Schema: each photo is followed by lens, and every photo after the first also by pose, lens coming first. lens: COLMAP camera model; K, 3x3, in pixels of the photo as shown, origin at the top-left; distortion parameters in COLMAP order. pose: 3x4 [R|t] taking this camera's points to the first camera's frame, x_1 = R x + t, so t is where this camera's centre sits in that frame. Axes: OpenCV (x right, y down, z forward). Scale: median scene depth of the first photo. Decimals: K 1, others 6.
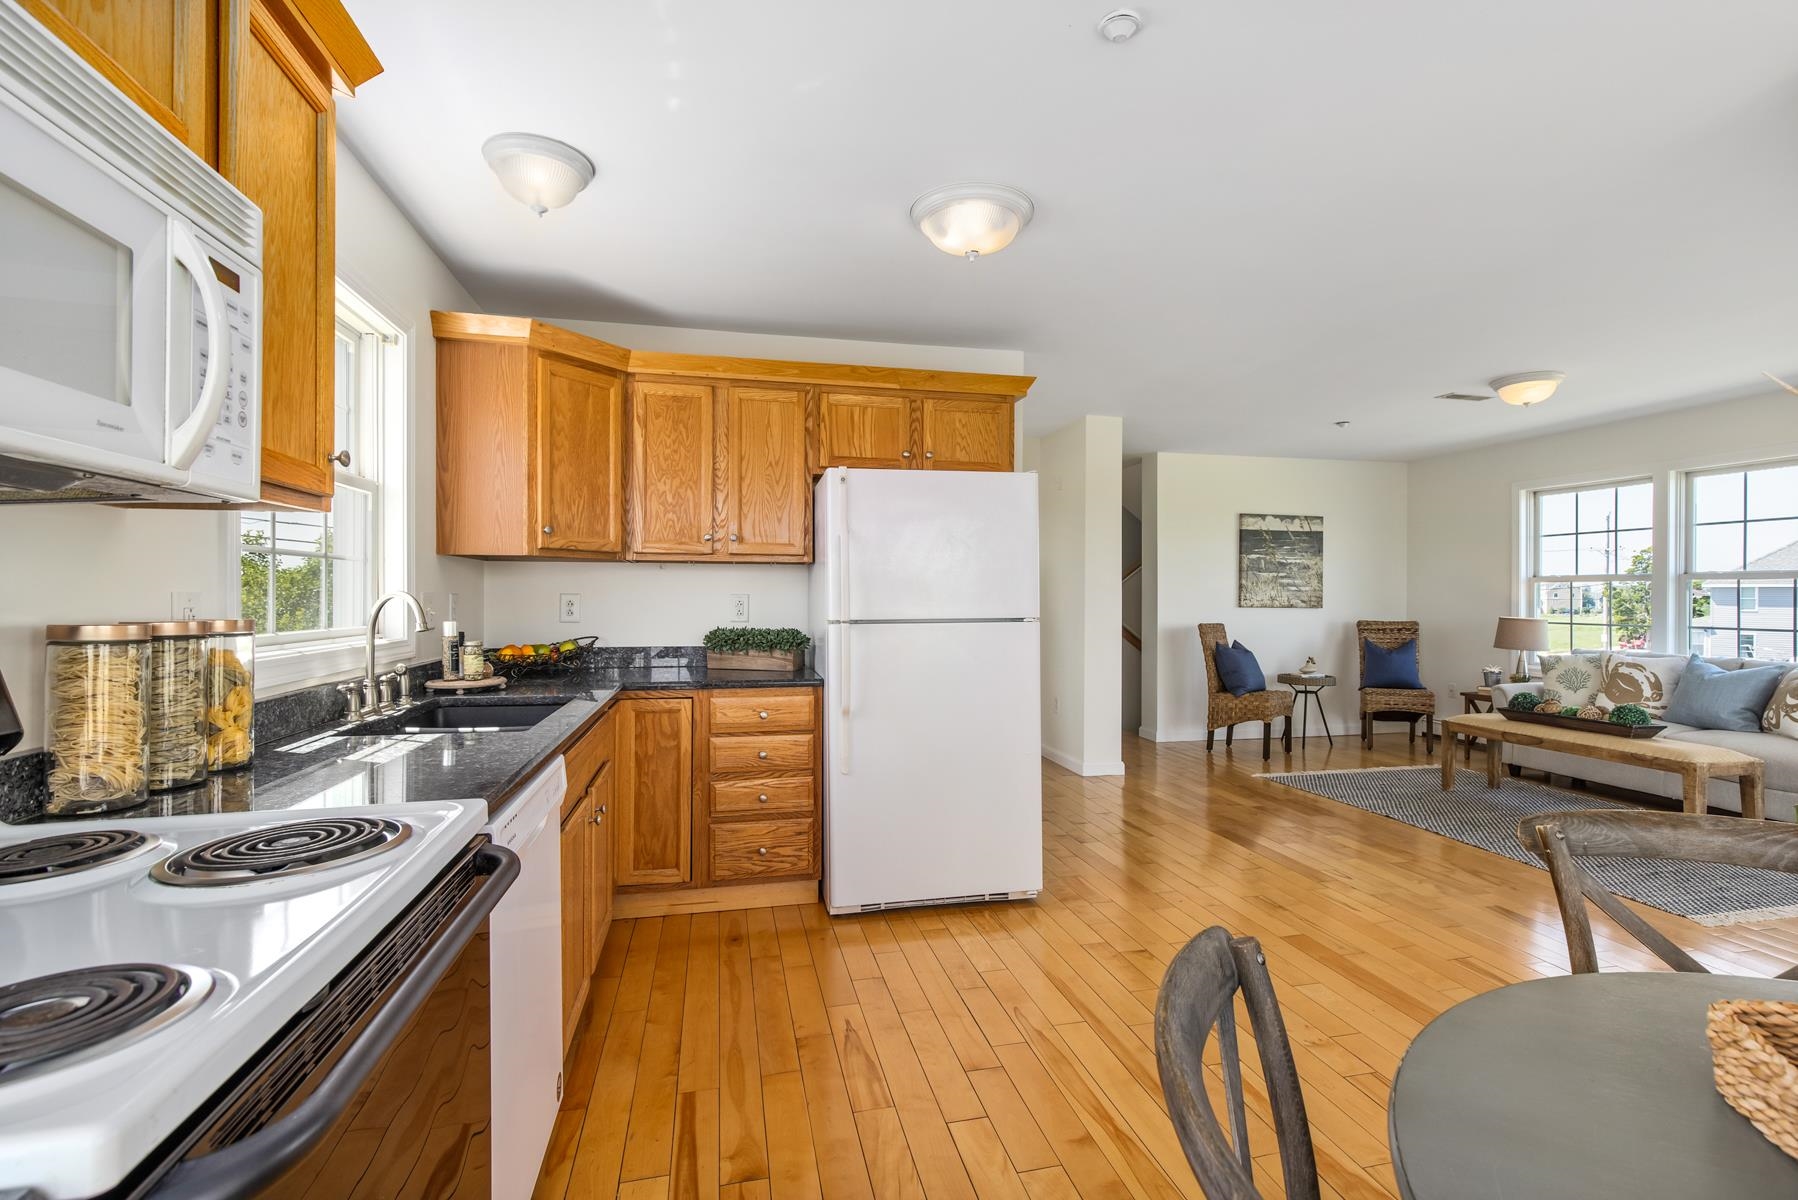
lens RADIAL K [[820.2, 0, 911.9], [0, 820.2, 596.1], [0, 0, 1]] dist [0.012753, -0.001517]
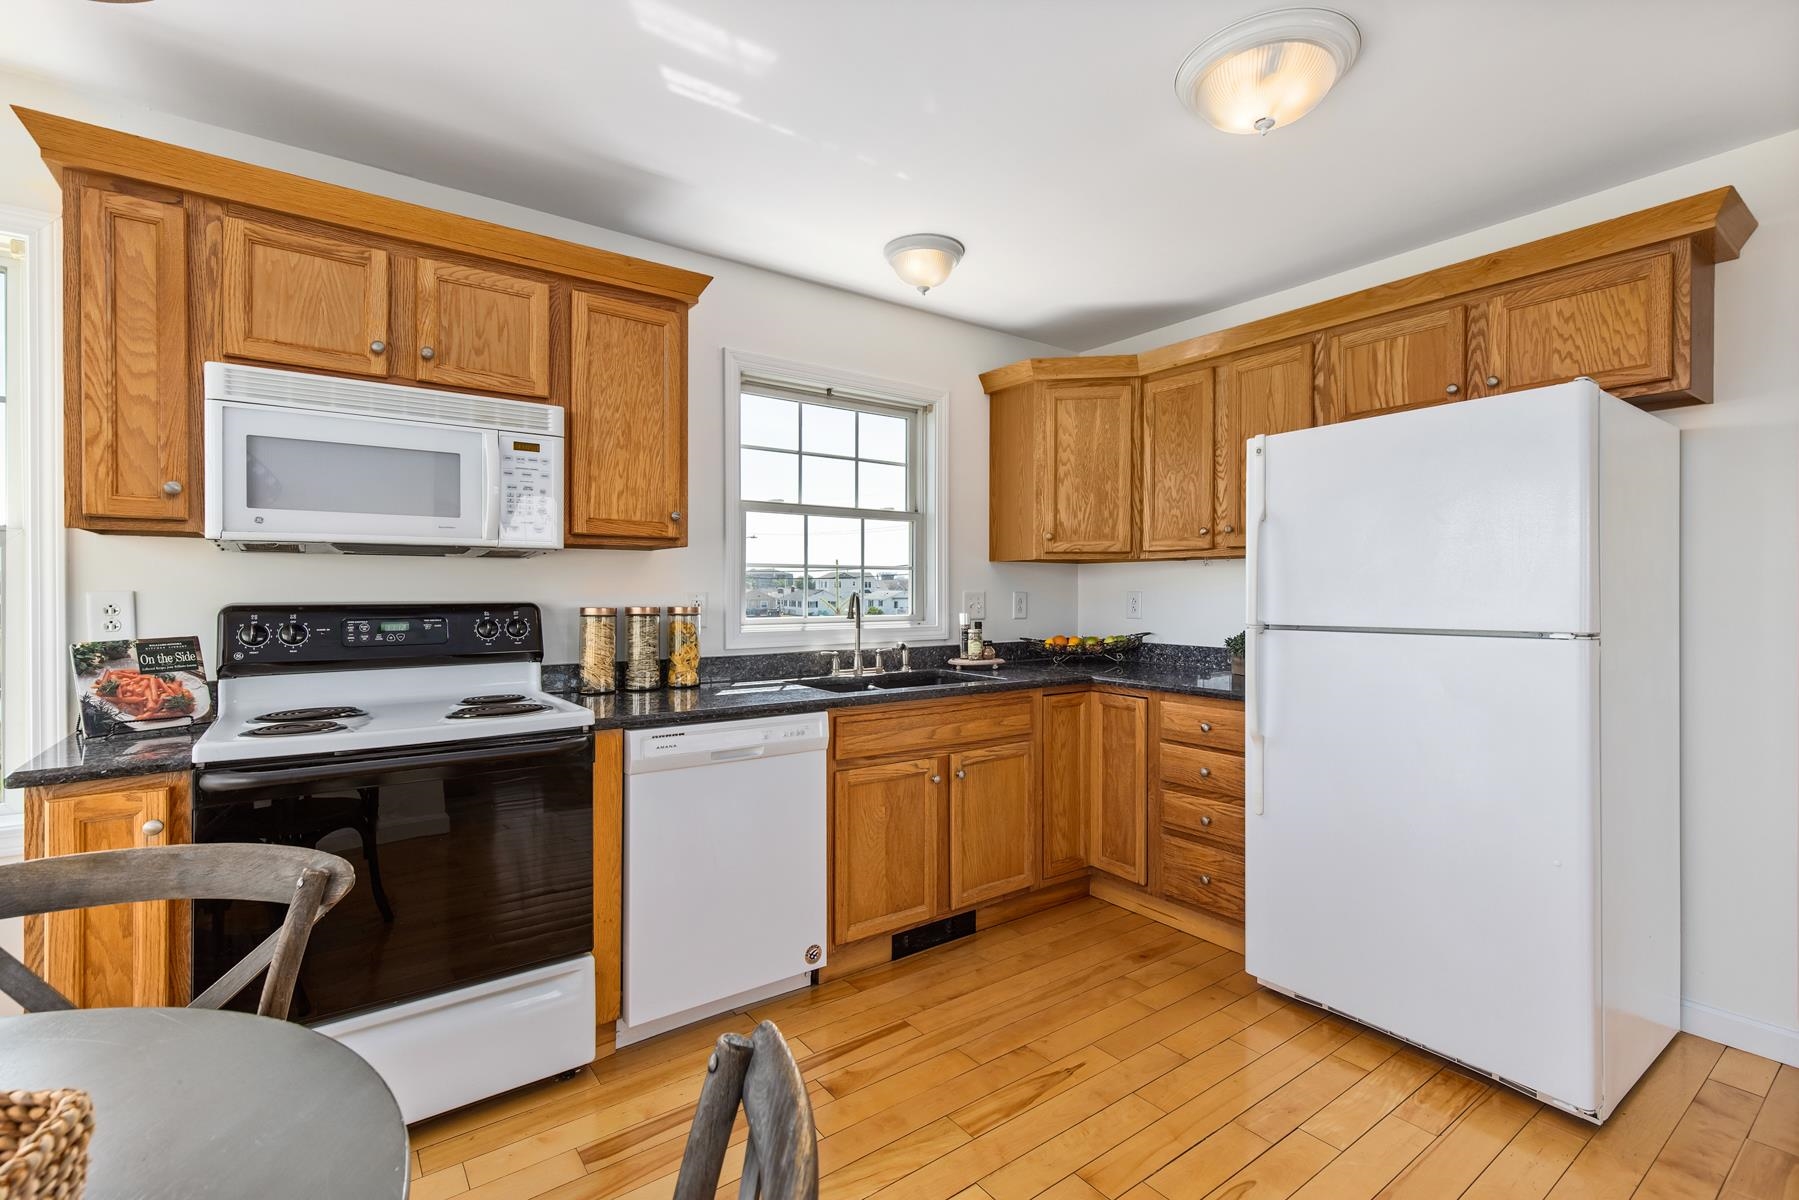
lens RADIAL K [[820.6, 0, 912.4], [0, 820.6, 588.6], [0, 0, 1]] dist [0.012753, -0.001517]
pose [[0.397634, -0.004576, -0.917533, 0.517229], [0.000025, 0.999988, -0.004976, -0.001672], [0.917544, 0.001956, 0.397629, 0.354430]]
